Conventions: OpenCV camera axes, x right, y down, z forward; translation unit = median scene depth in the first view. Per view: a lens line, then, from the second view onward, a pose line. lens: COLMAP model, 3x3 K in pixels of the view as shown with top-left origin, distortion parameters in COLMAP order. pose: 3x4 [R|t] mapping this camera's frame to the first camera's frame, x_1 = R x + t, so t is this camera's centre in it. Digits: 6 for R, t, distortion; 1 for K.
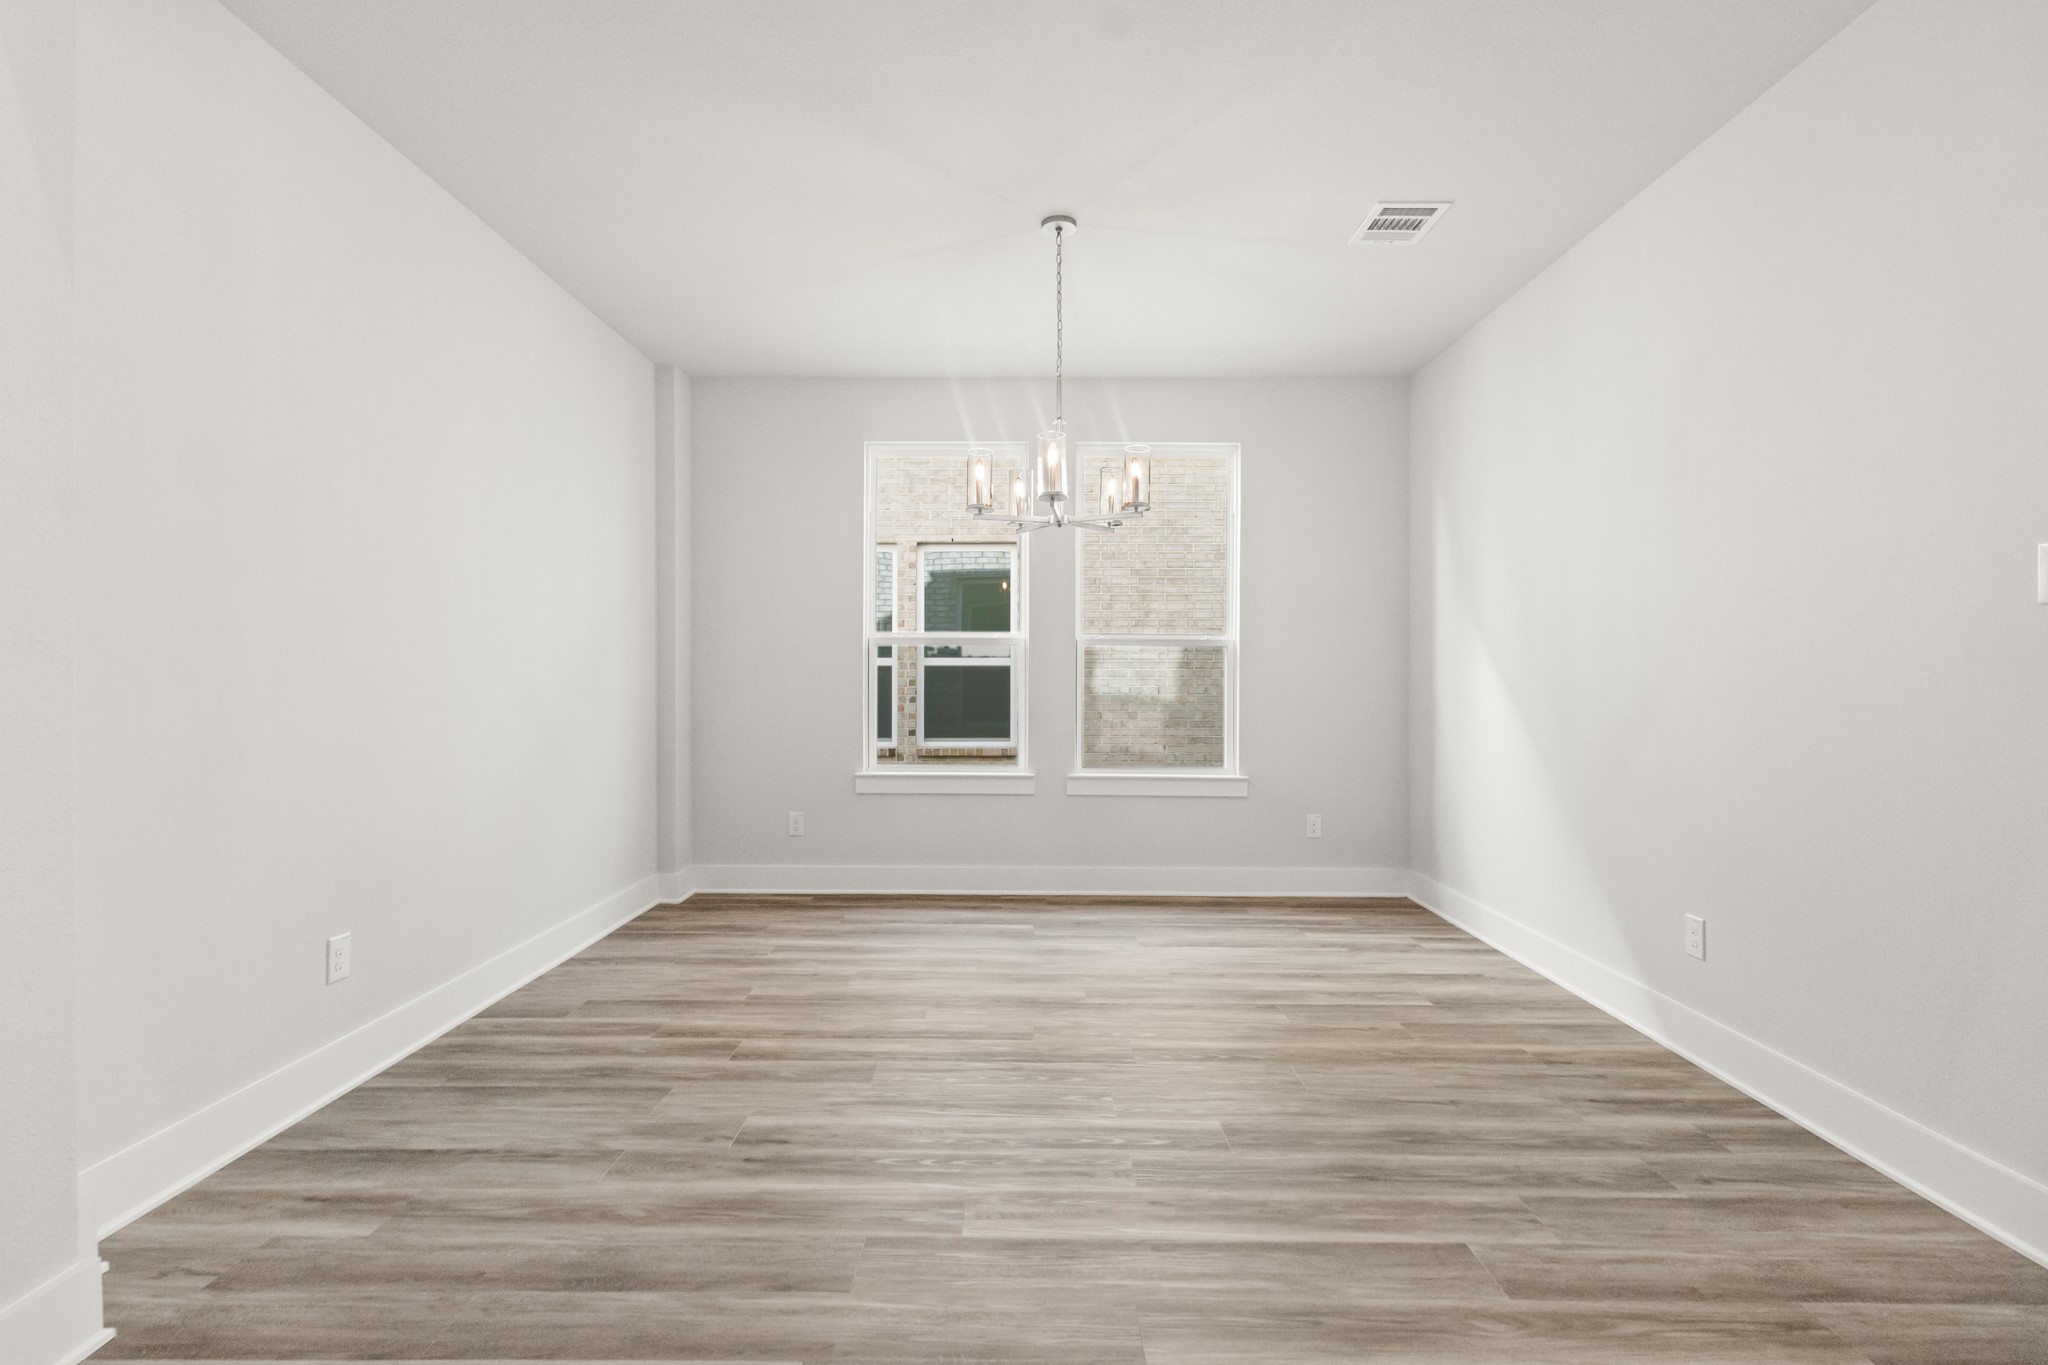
lens RADIAL K [[952.6, 0, 1022.2], [0, 952.6, 670.7], [0, 0, 1]] dist [0.001377, -0.000274]
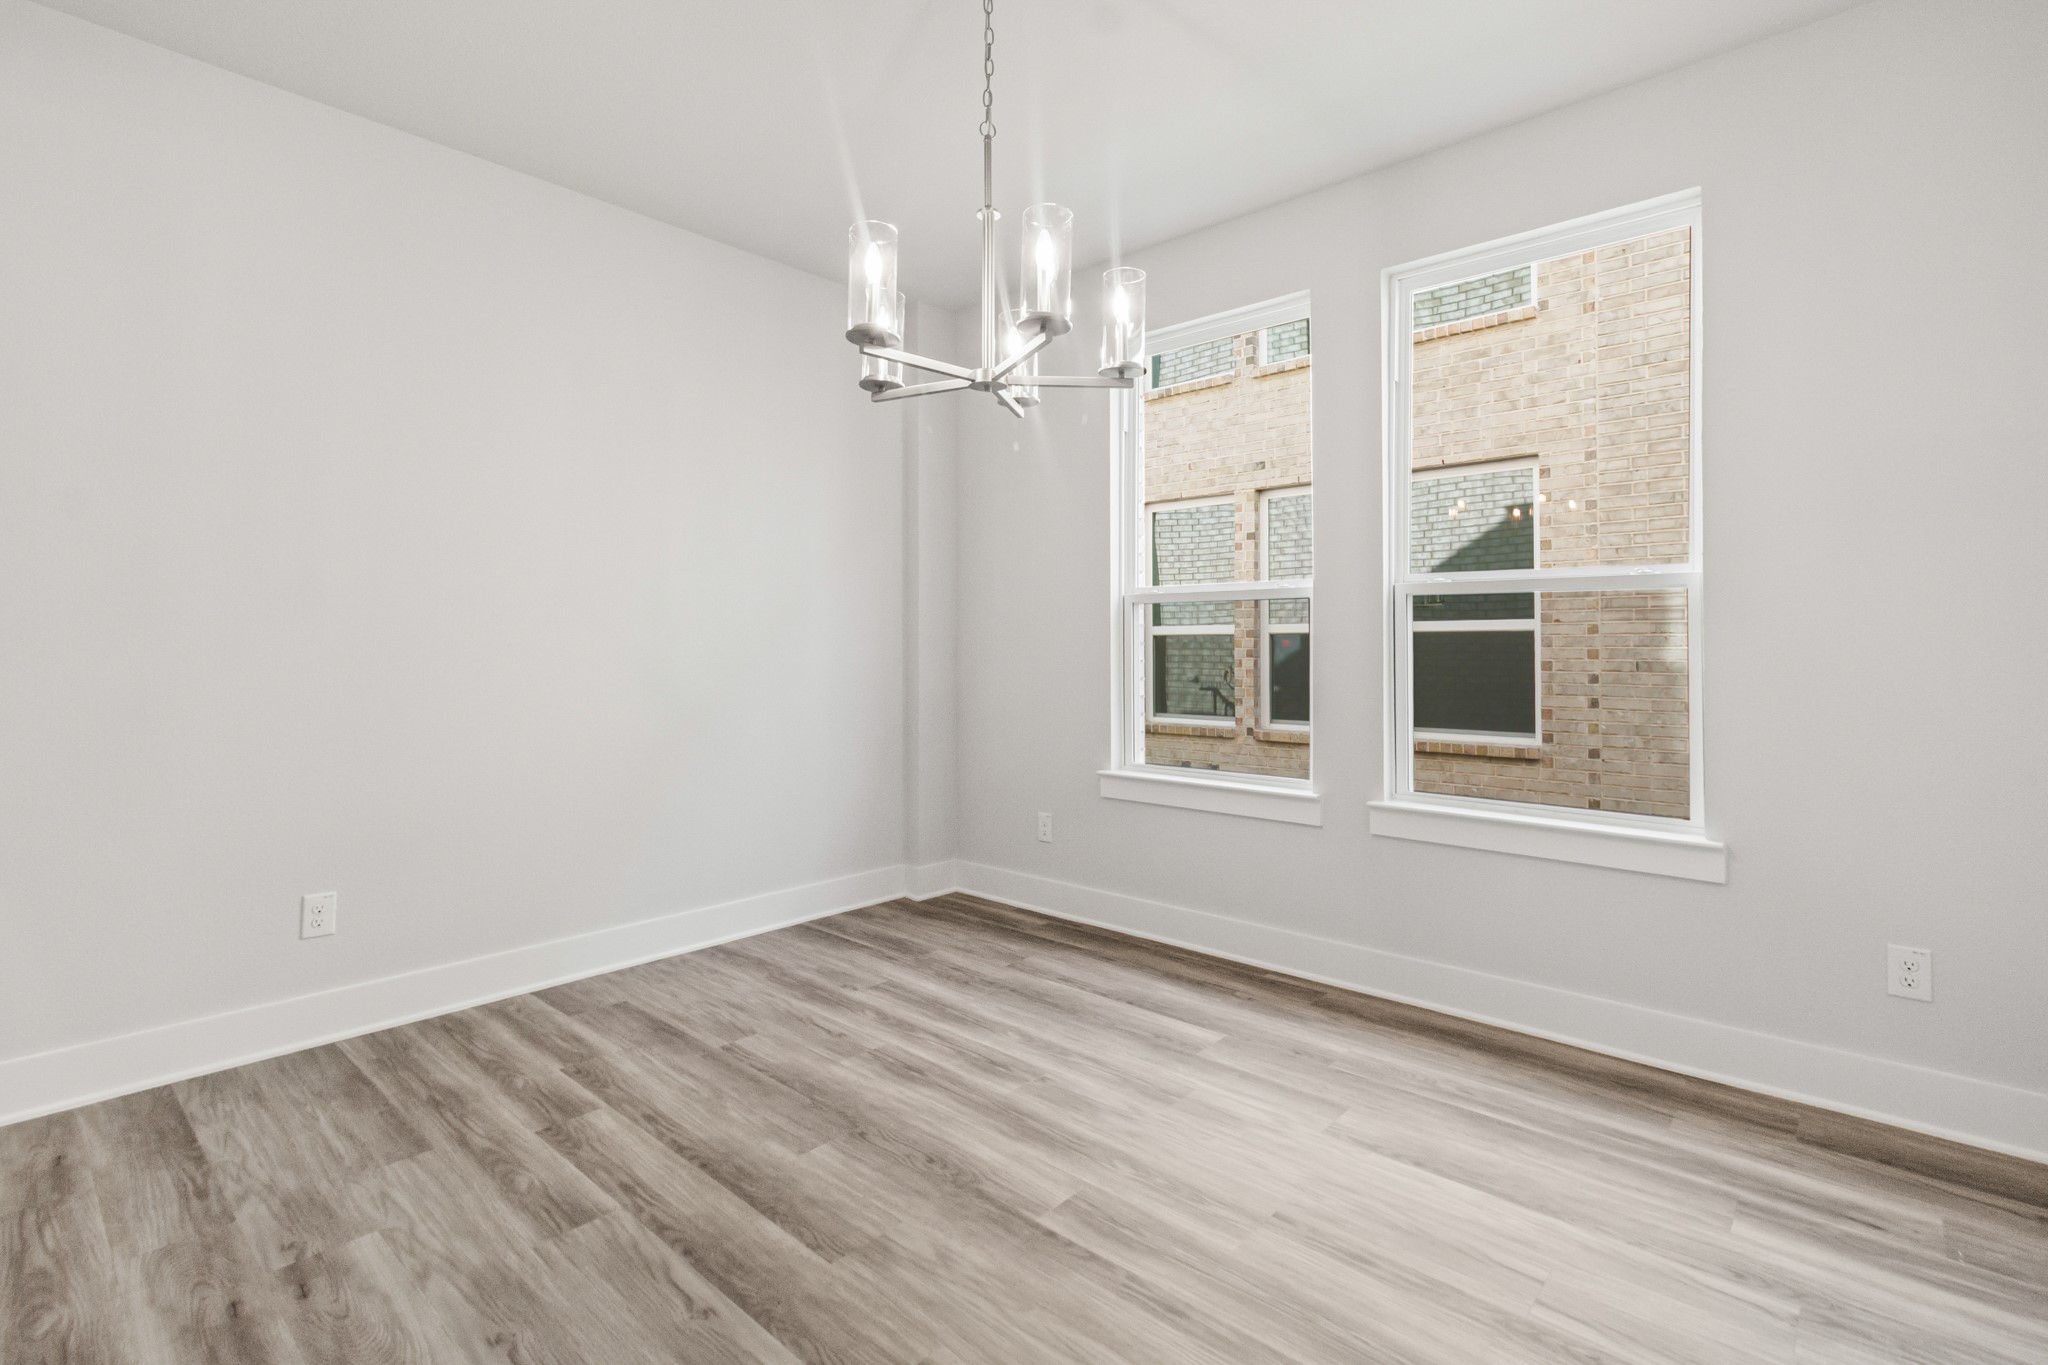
lens RADIAL K [[955.6, 0, 1033.2], [0, 955.6, 627.3], [0, 0, 1]] dist [0.000838, 0.000660]
pose [[0.747816, -0.016491, -0.663701, 0.467310], [0.006584, 0.999827, -0.017425, 0.006465], [0.663874, 0.008660, 0.747795, 0.594865]]
